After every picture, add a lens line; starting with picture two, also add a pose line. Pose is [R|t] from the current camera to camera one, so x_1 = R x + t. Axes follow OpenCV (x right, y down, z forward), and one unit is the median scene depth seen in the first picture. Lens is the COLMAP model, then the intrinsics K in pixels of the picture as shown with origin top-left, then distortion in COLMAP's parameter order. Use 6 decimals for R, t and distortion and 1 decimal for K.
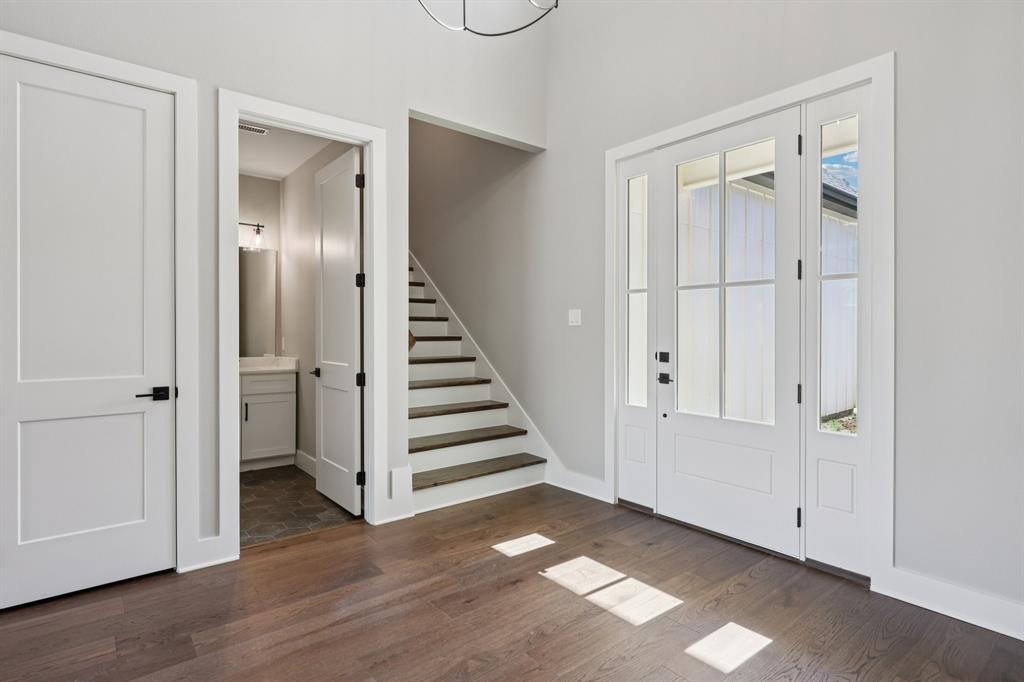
lens RADIAL K [[530.3, 0, 508.8], [0, 530.3, 338.1], [0, 0, 1]] dist [0.001246, 0.000058]
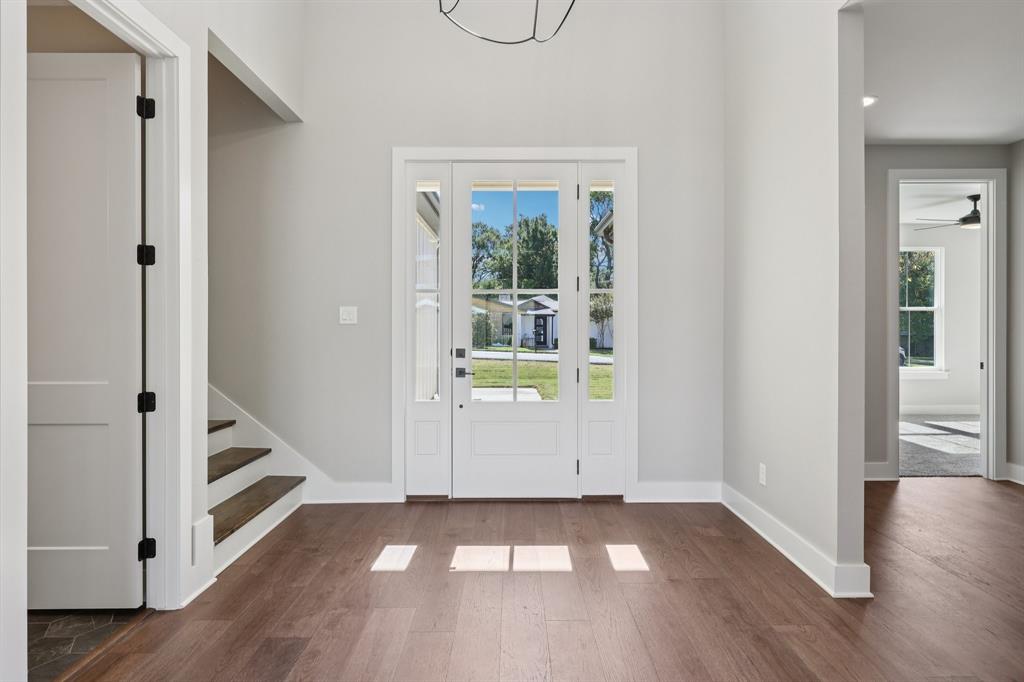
lens RADIAL K [[568.3, 0, 510.9], [0, 568.3, 334.4], [0, 0, 1]] dist [0.006196, 0.000788]
pose [[0.619385, -0.009268, 0.785033, -0.563476], [0.012471, 0.999920, 0.001966, -0.003796], [-0.784988, 0.008573, 0.619451, 0.189898]]
